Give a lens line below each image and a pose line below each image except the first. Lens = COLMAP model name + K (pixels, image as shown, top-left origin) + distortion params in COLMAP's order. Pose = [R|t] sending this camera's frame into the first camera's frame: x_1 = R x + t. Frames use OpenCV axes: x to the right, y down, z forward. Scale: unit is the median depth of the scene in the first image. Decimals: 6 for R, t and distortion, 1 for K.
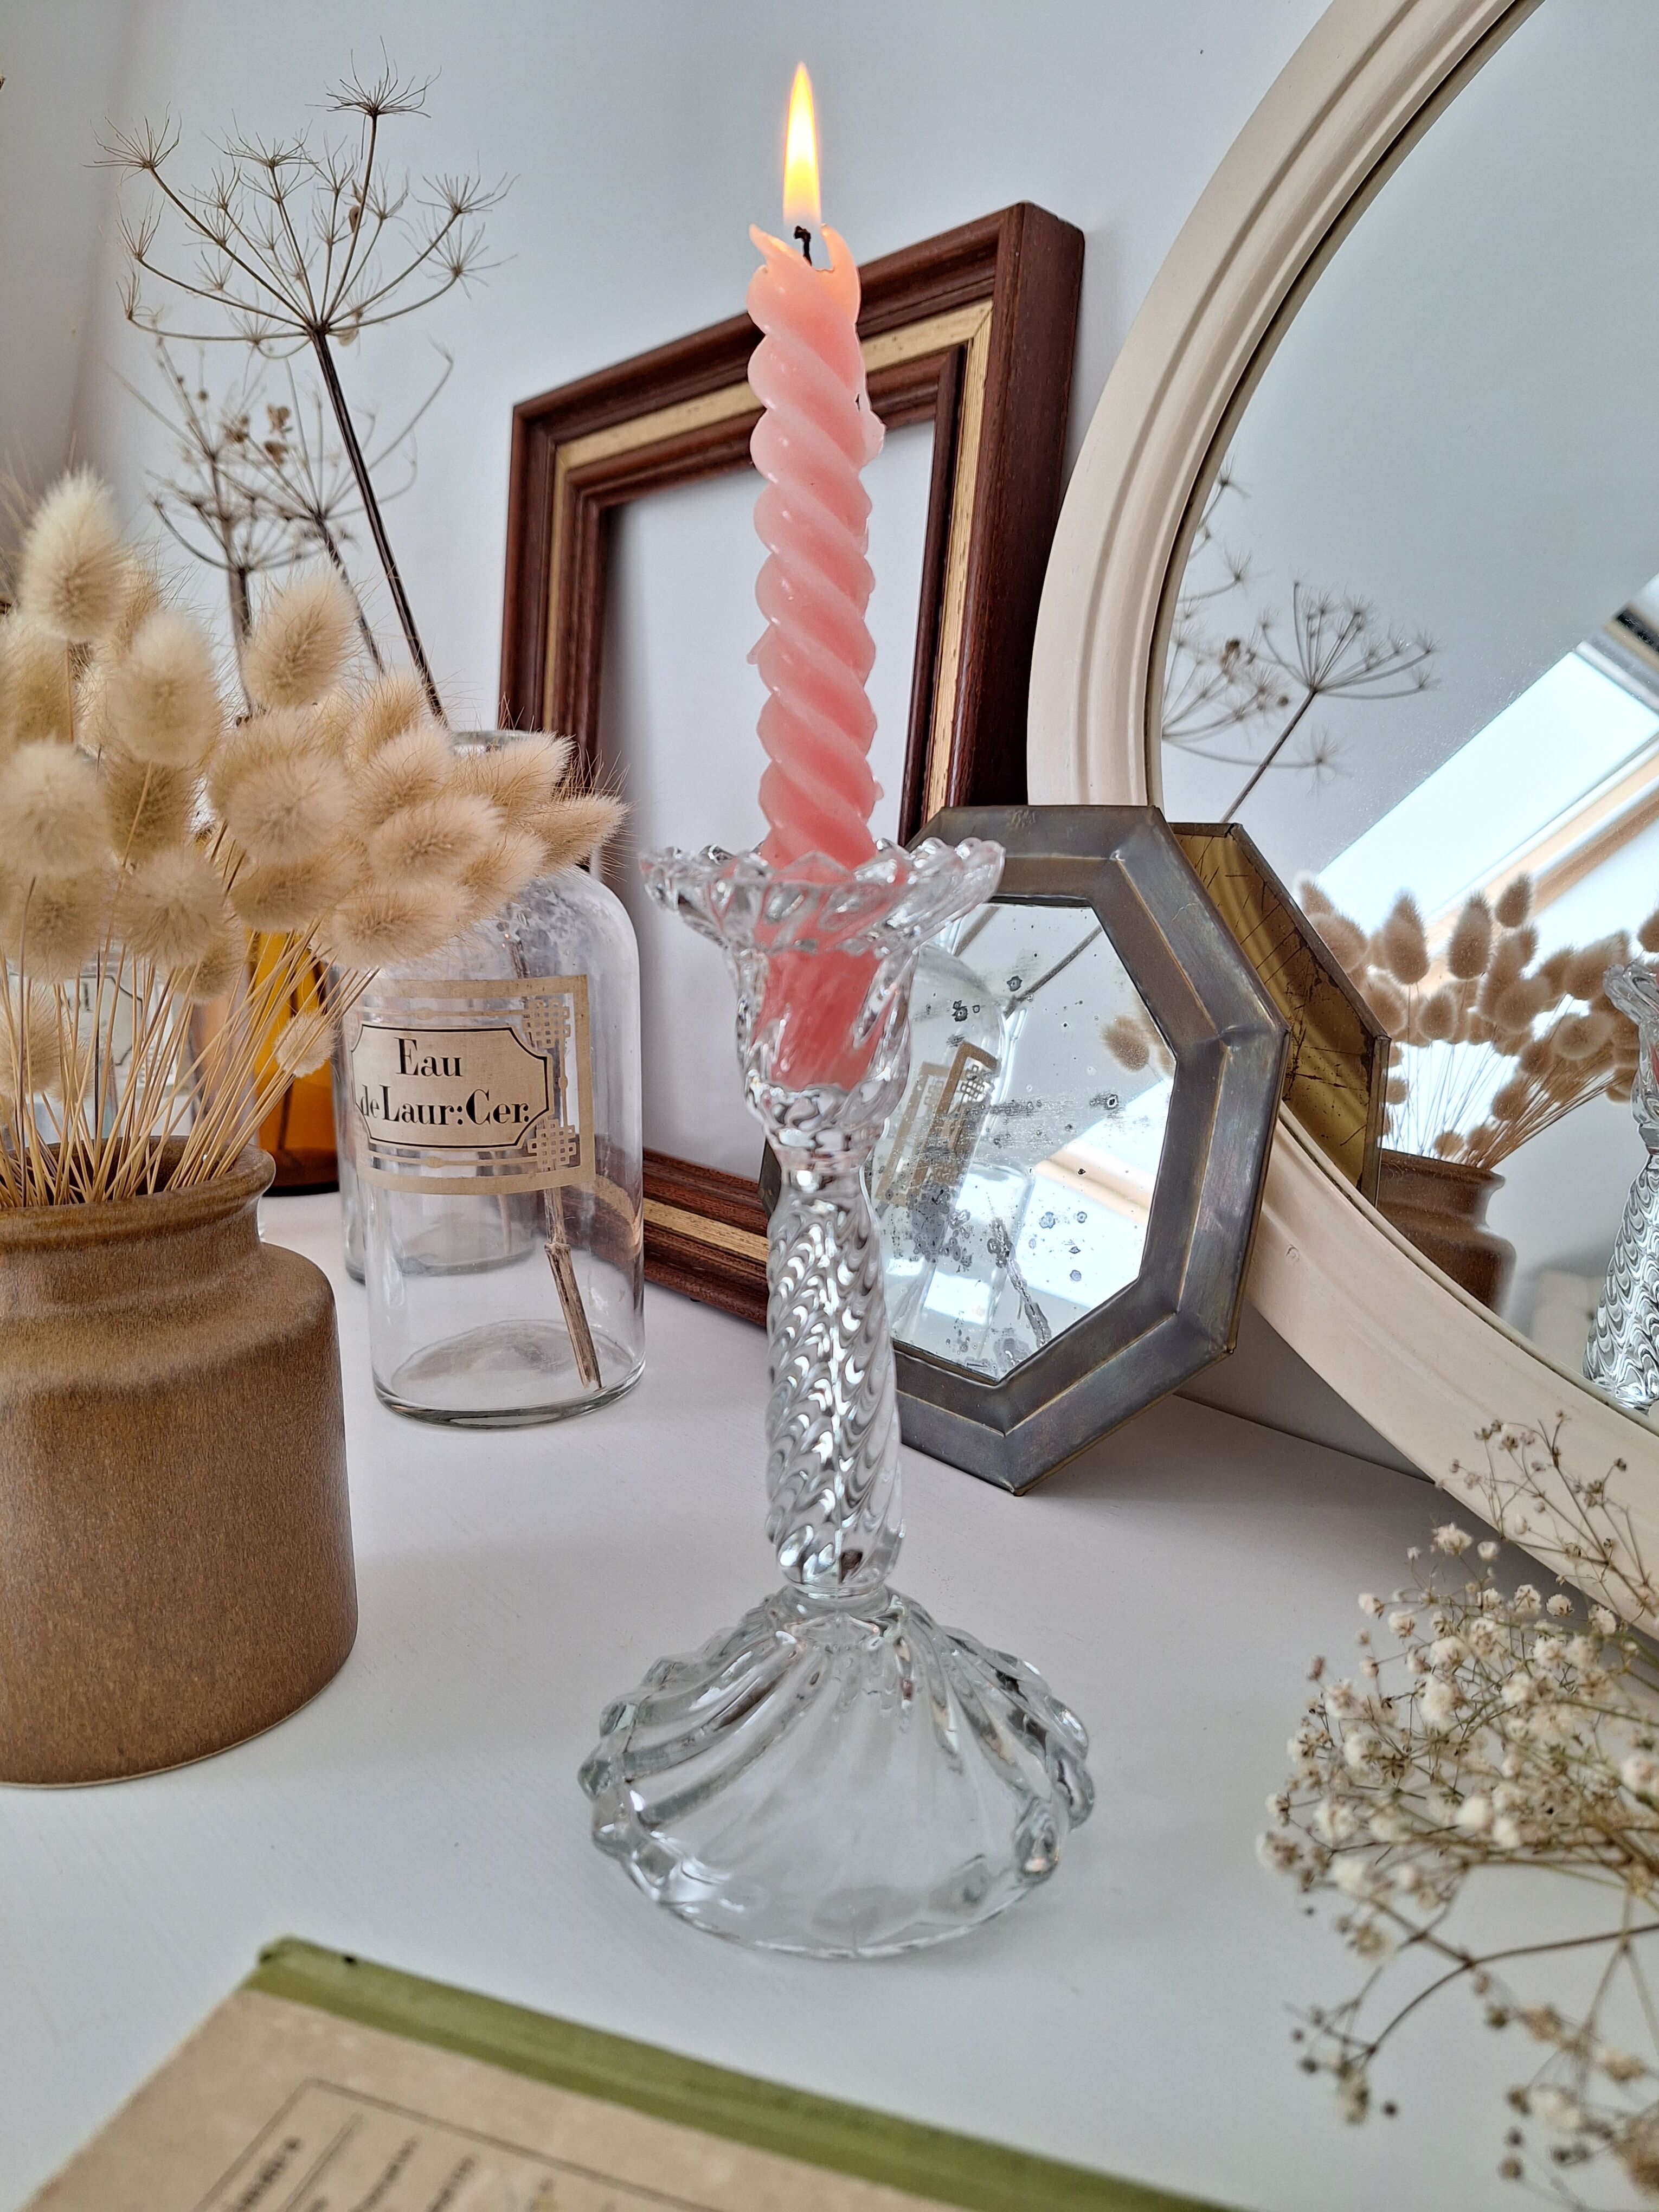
lens RADIAL K [[1690.1, 0, 831.7], [0, 1690.1, 1089.4], [0, 0, 1]] dist [0.039761, -0.080764]
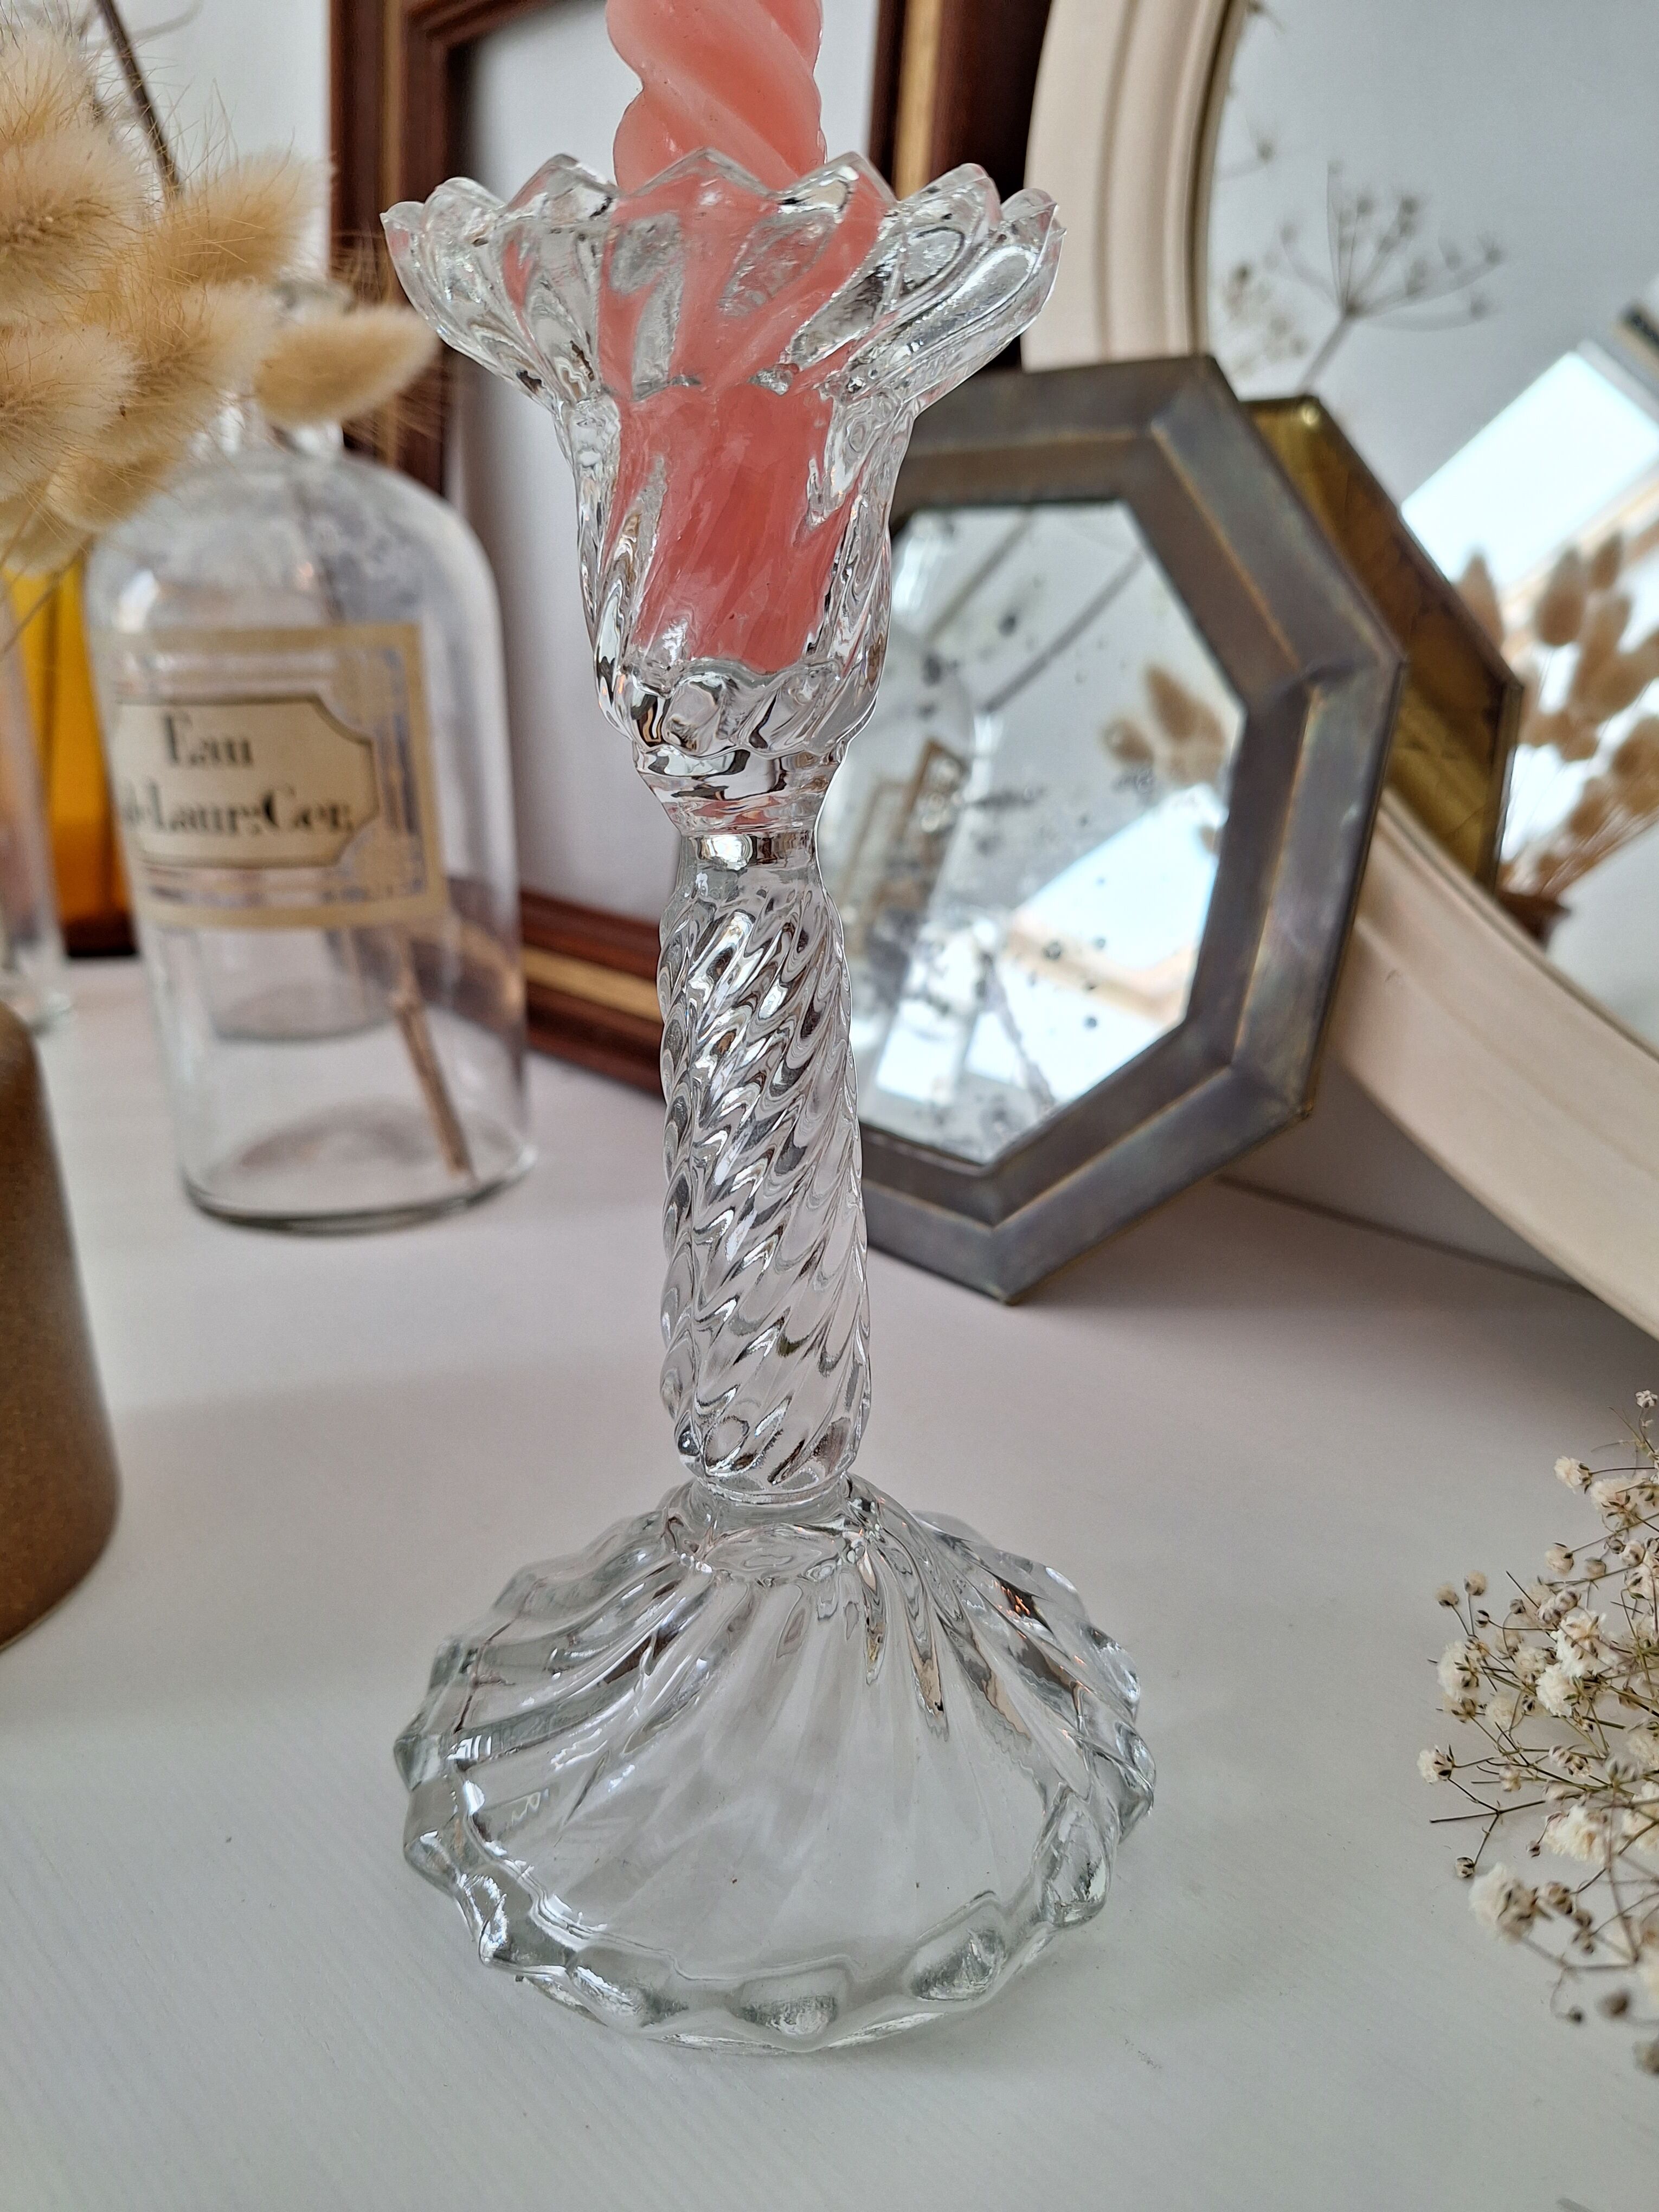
lens RADIAL K [[1690.1, 0, 836.6], [0, 1690.1, 1121.9], [0, 0, 1]] dist [0.039761, -0.080764]
pose [[0.999079, -0.018070, 0.038911, 0.003066], [0.012427, 0.989980, 0.140662, 0.057140], [-0.041063, -0.140049, 0.989293, 0.310393]]
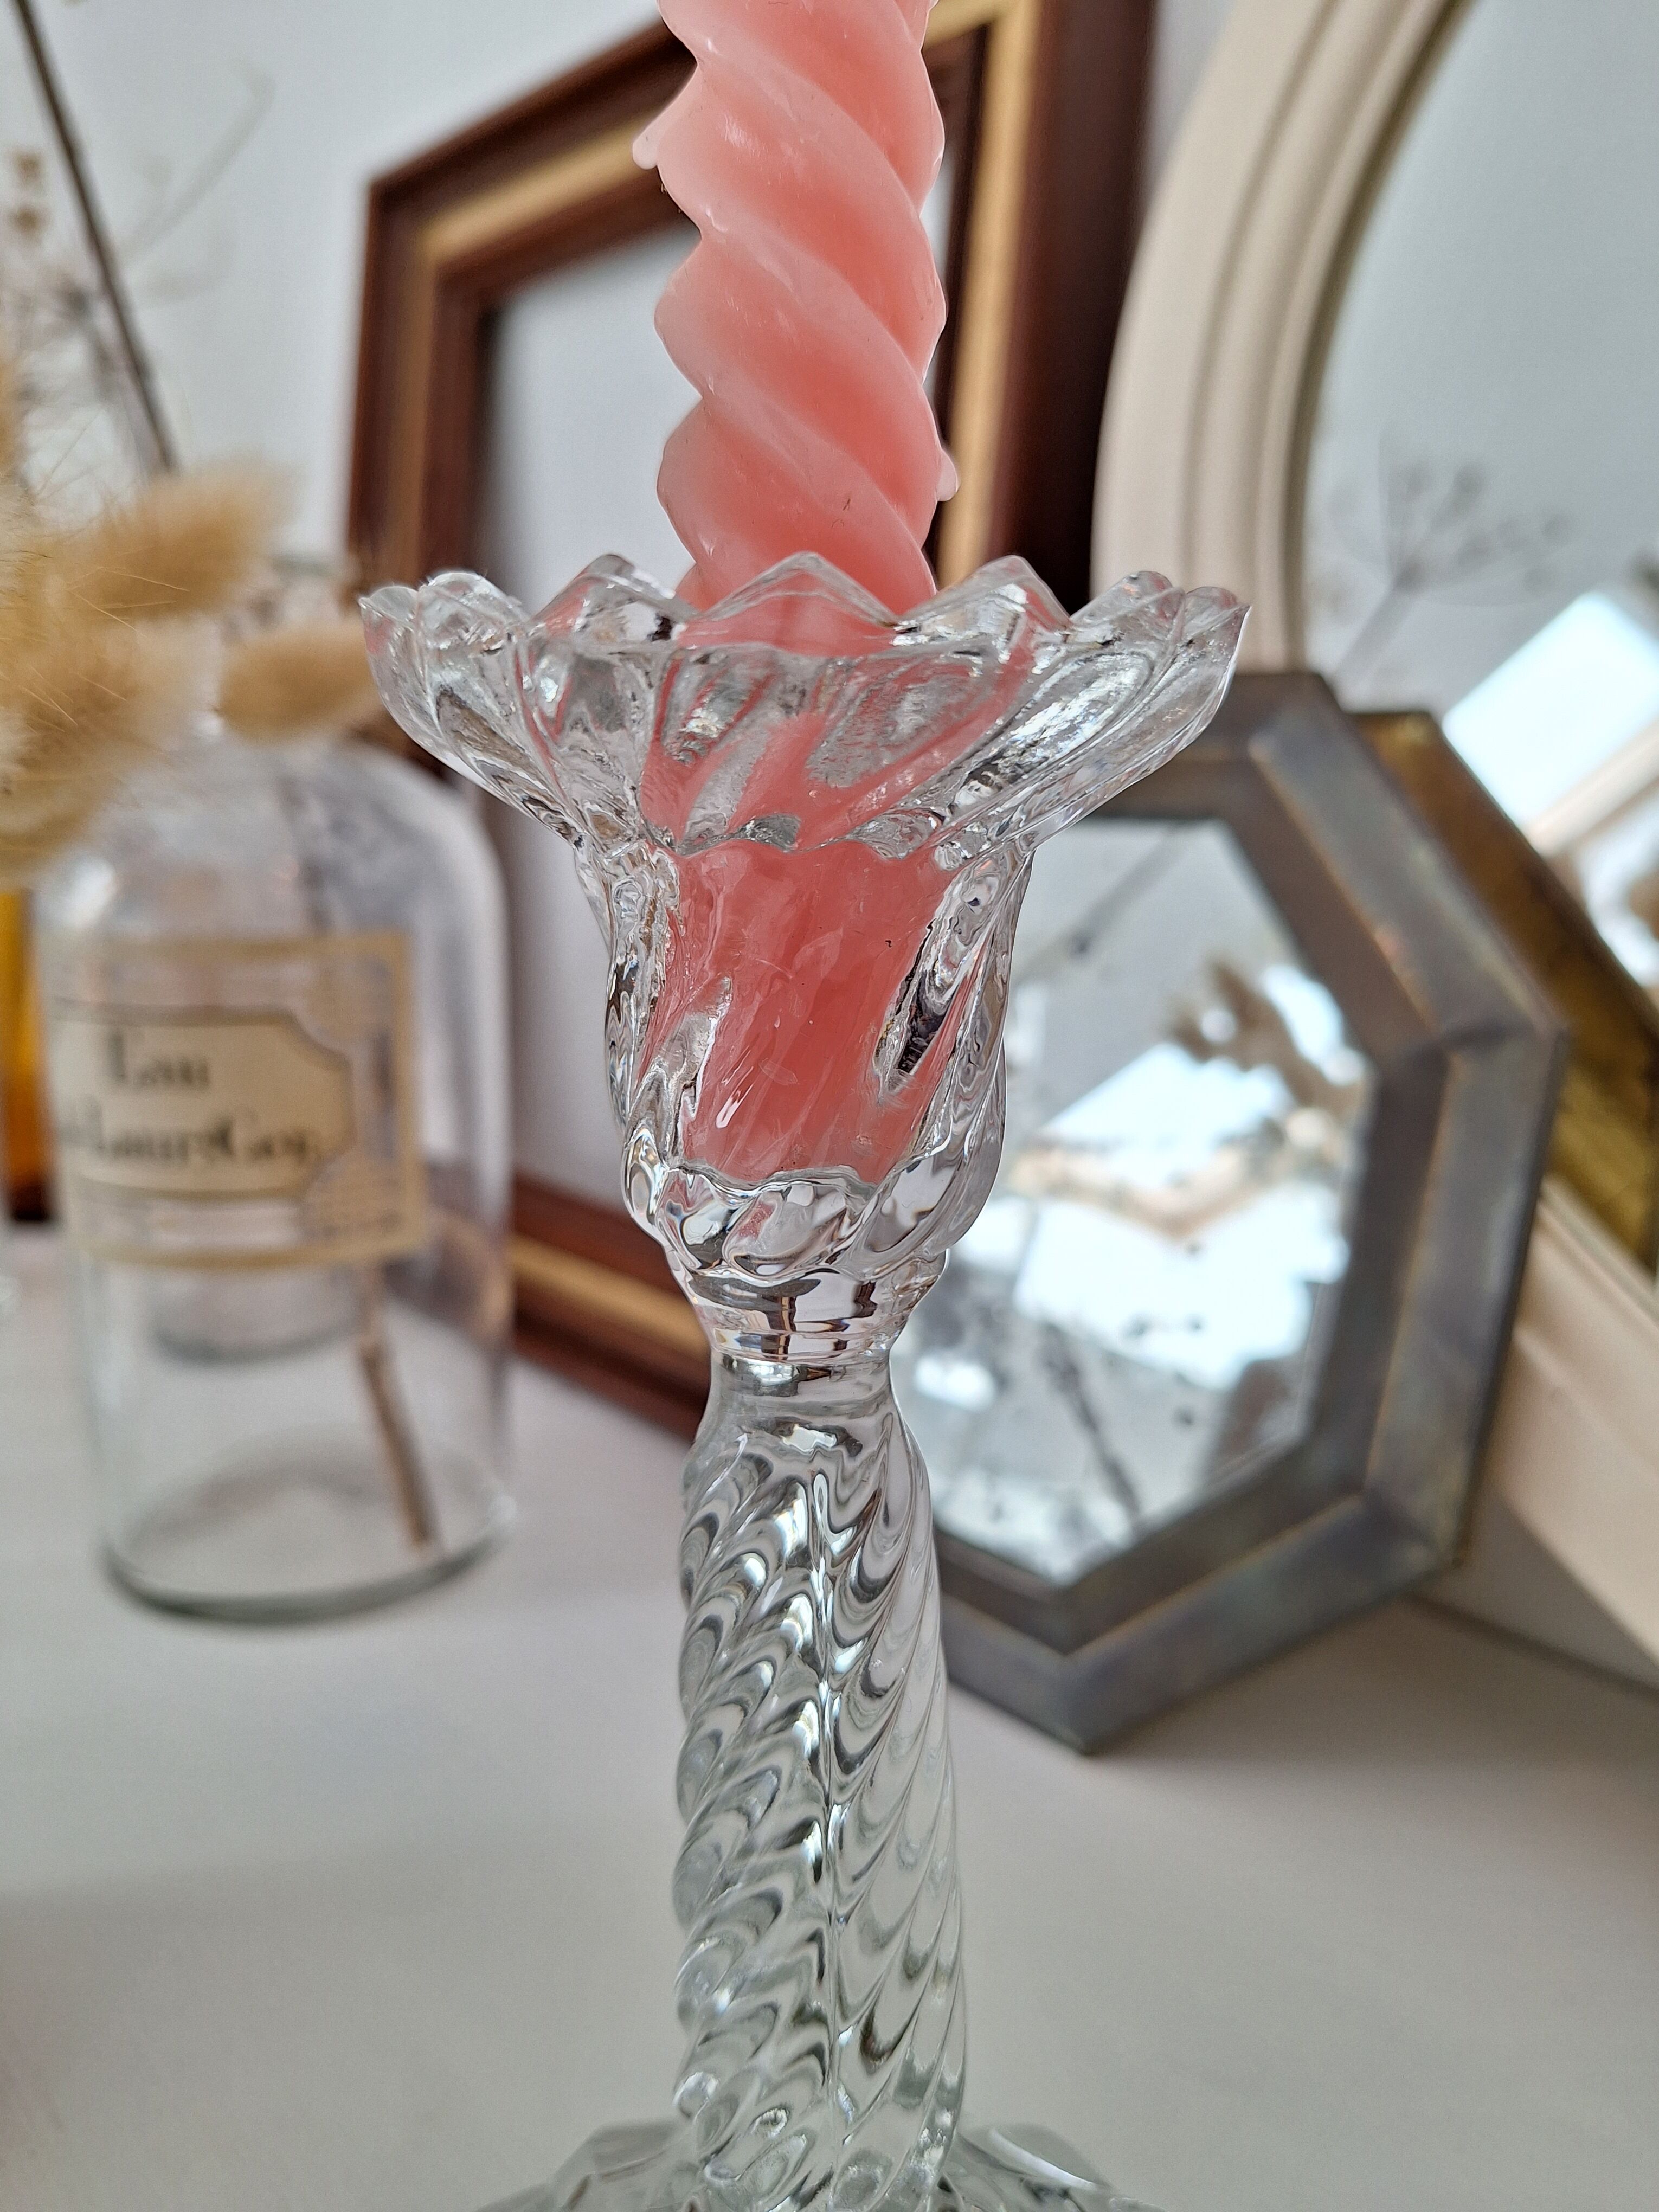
lens RADIAL K [[1690.1, 0, 842.3], [0, 1690.1, 1078.3], [0, 0, 1]] dist [0.039761, -0.080764]
pose [[0.998973, 0.005899, 0.044932, -0.012370], [-0.006248, 0.999951, 0.007621, -0.022841], [-0.044884, -0.007894, 0.998961, 0.453474]]
